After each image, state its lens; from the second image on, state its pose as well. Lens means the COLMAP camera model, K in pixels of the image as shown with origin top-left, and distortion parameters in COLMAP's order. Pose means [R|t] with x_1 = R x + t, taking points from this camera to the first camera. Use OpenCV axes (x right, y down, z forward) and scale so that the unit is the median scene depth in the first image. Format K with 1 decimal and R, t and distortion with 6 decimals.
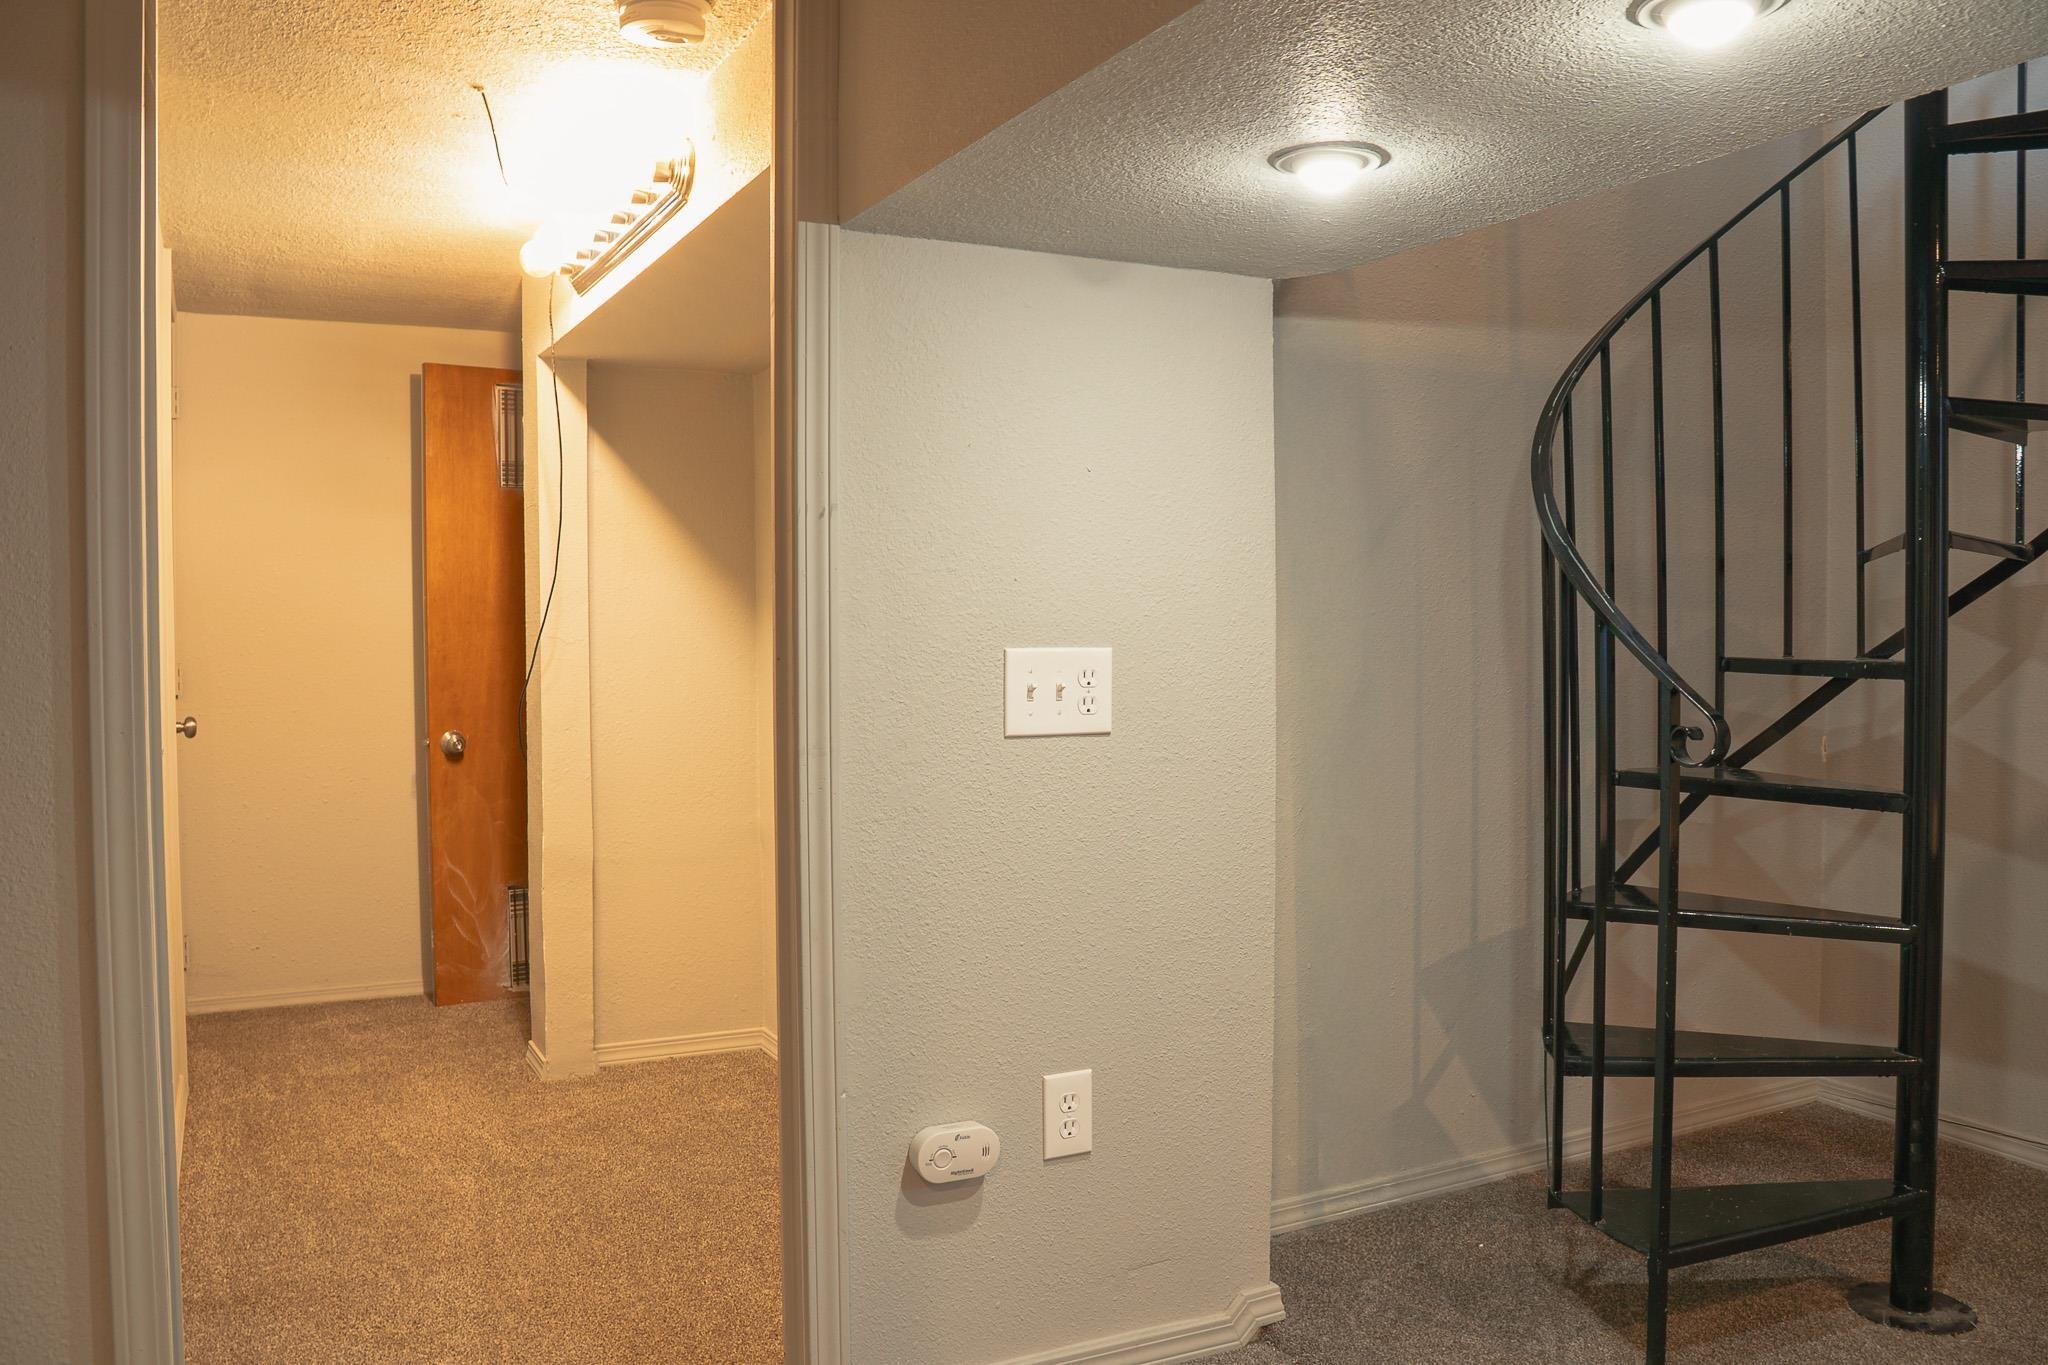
lens RADIAL K [[1582.5, 0, 1016.4], [0, 1582.5, 672.9], [0, 0, 1]] dist [-0.143676, 0.098112]
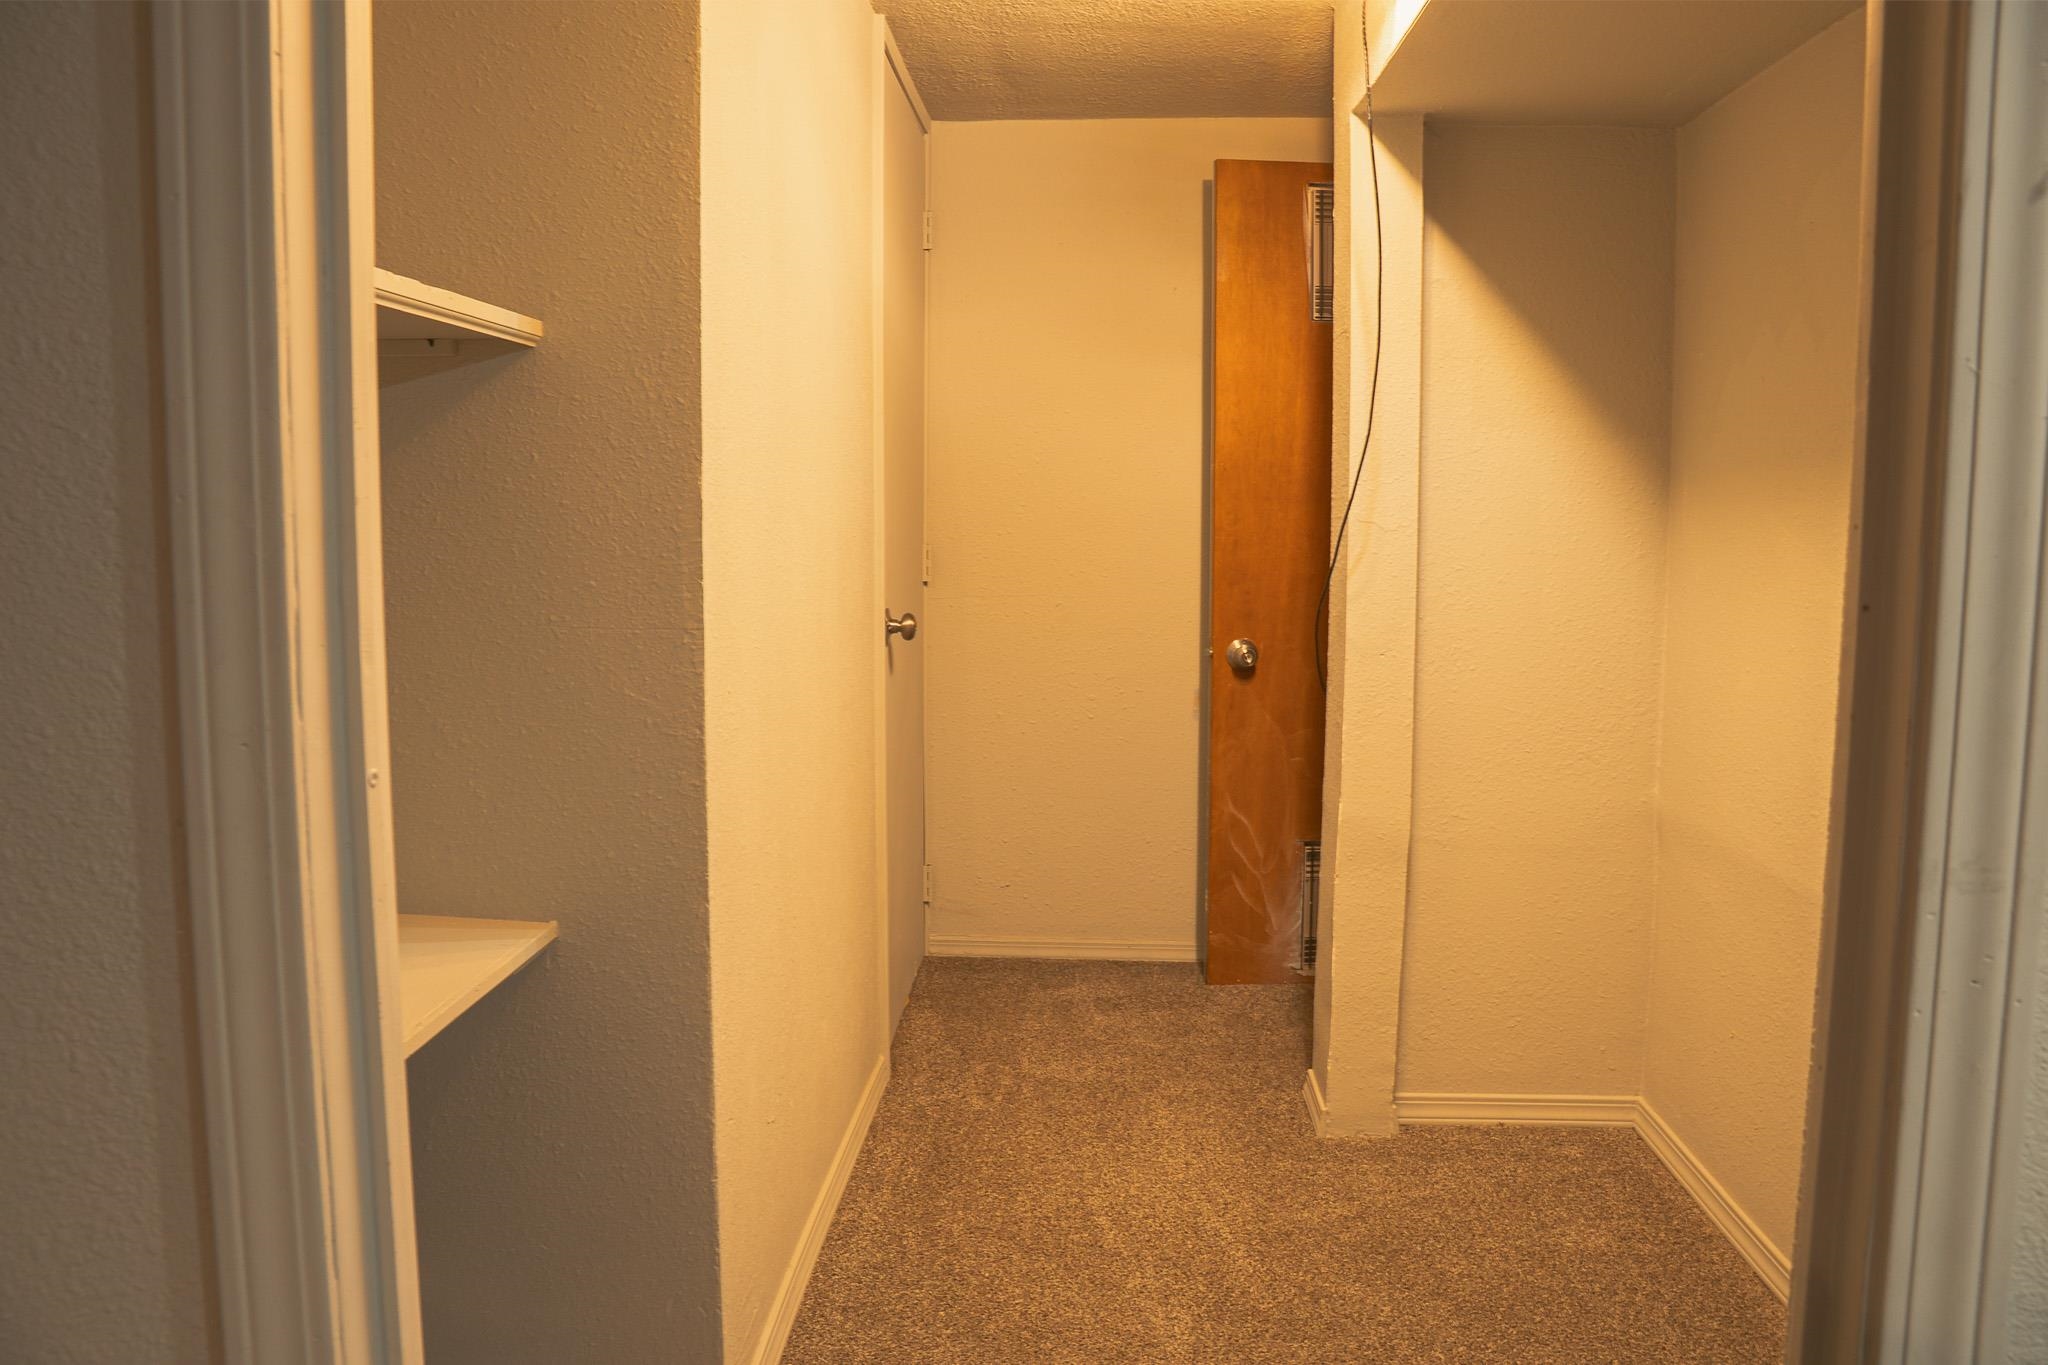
lens RADIAL K [[1568.8, 0, 1038.0], [0, 1568.8, 677.3], [0, 0, 1]] dist [-0.132701, 0.090072]
pose [[0.867390, 0.062178, -0.493728, -0.073846], [-0.022528, 0.996052, 0.085862, -0.009444], [0.497118, -0.063353, 0.865367, 0.312190]]
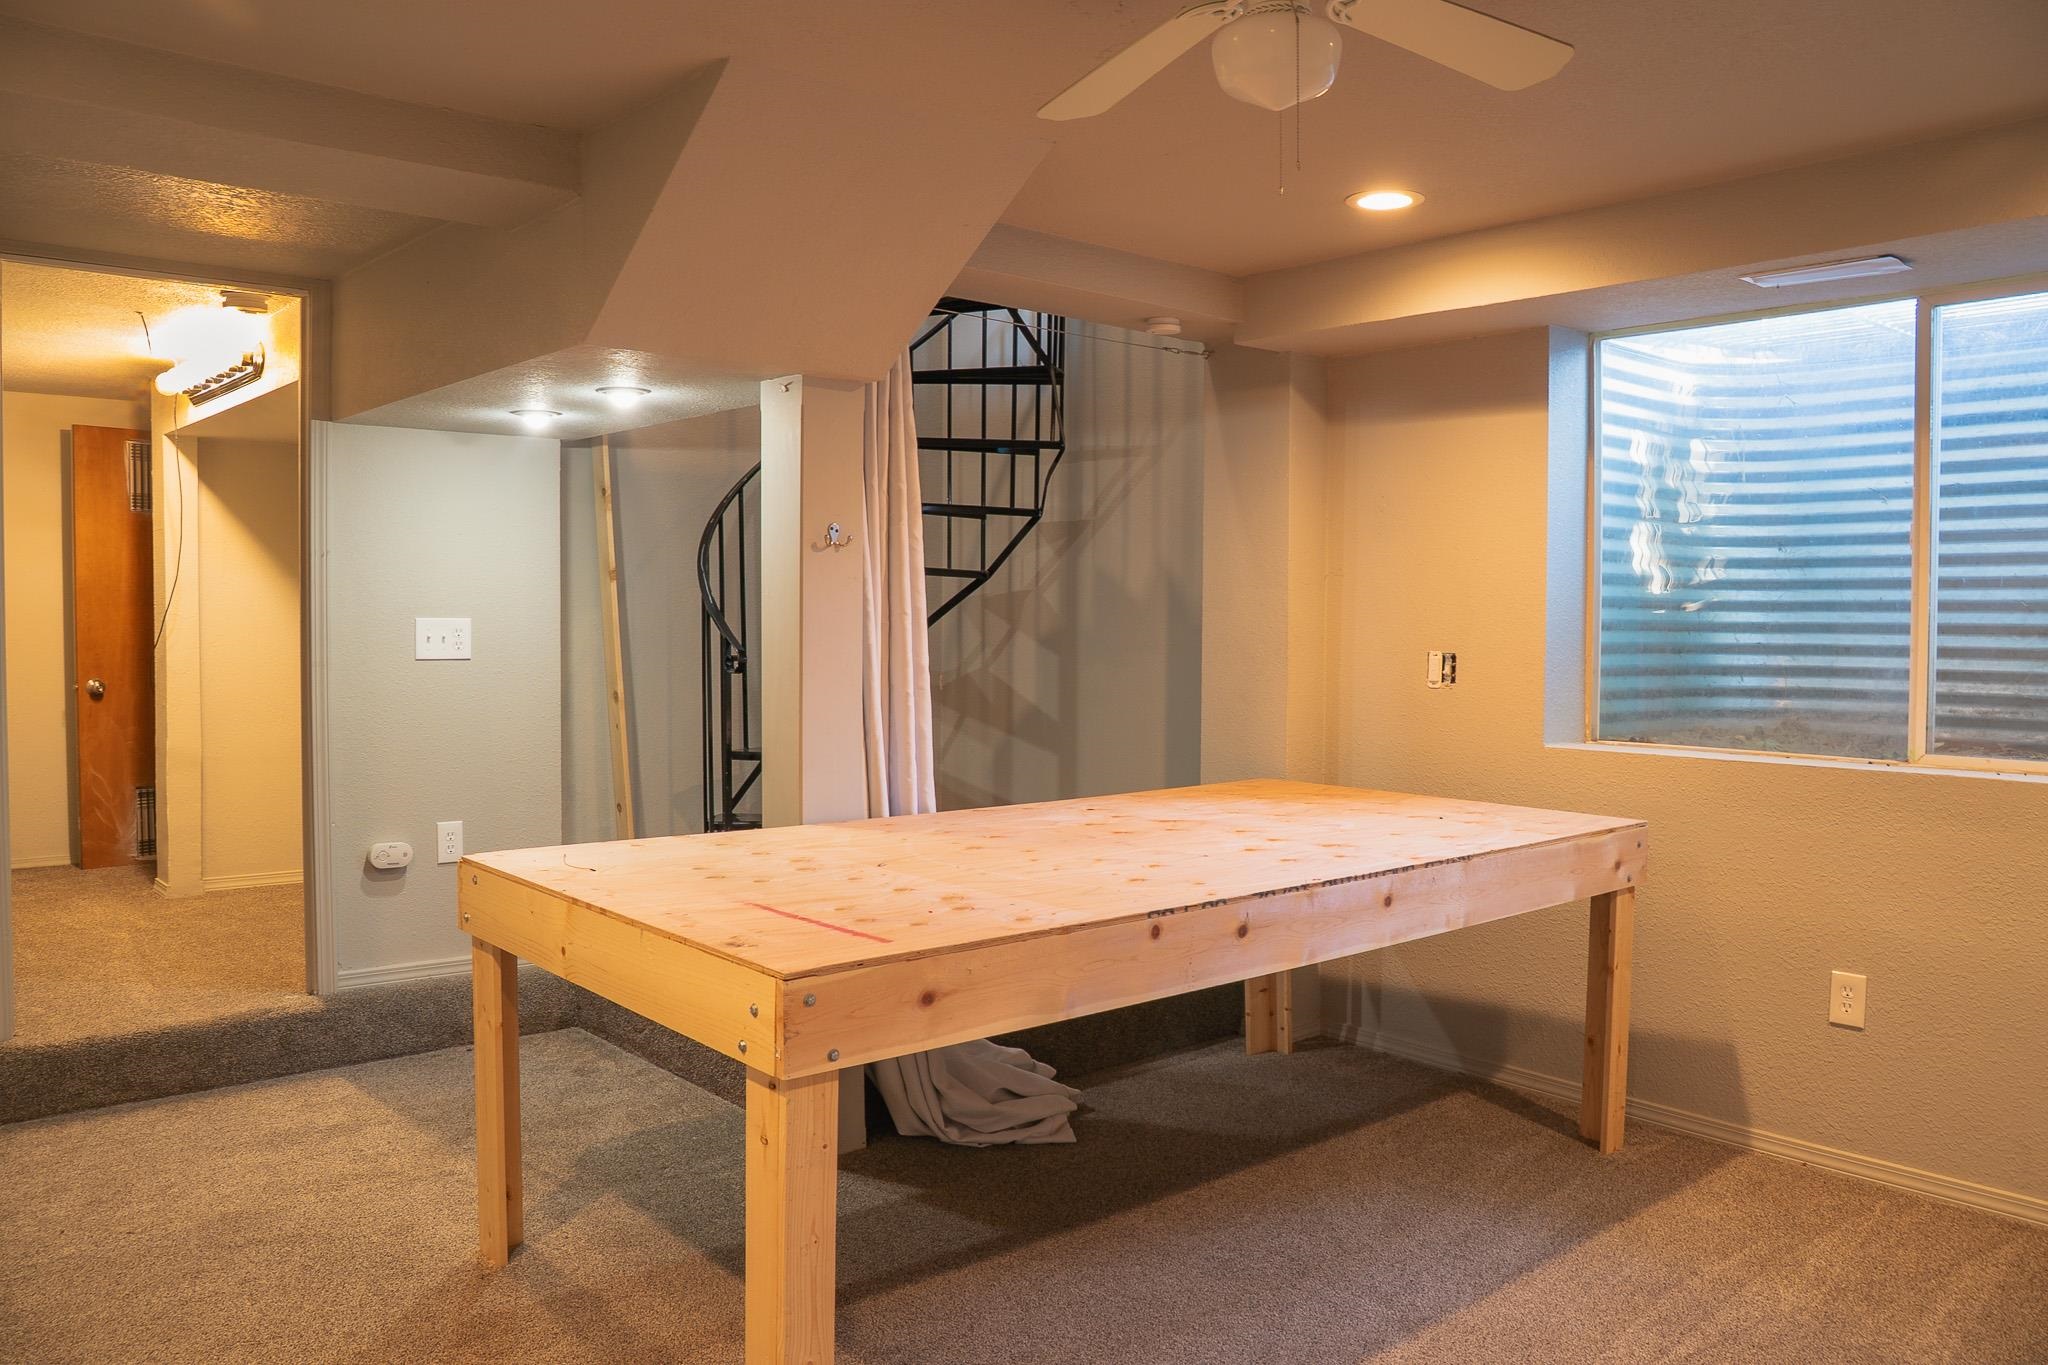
lens RADIAL K [[1568.8, 0, 1038.0], [0, 1568.8, 677.3], [0, 0, 1]] dist [-0.132701, 0.090072]
pose [[0.968509, 0.000902, 0.248978, 0.159007], [-0.003123, 0.999959, 0.008523, 0.024231], [-0.248960, -0.009032, 0.968472, -0.667712]]
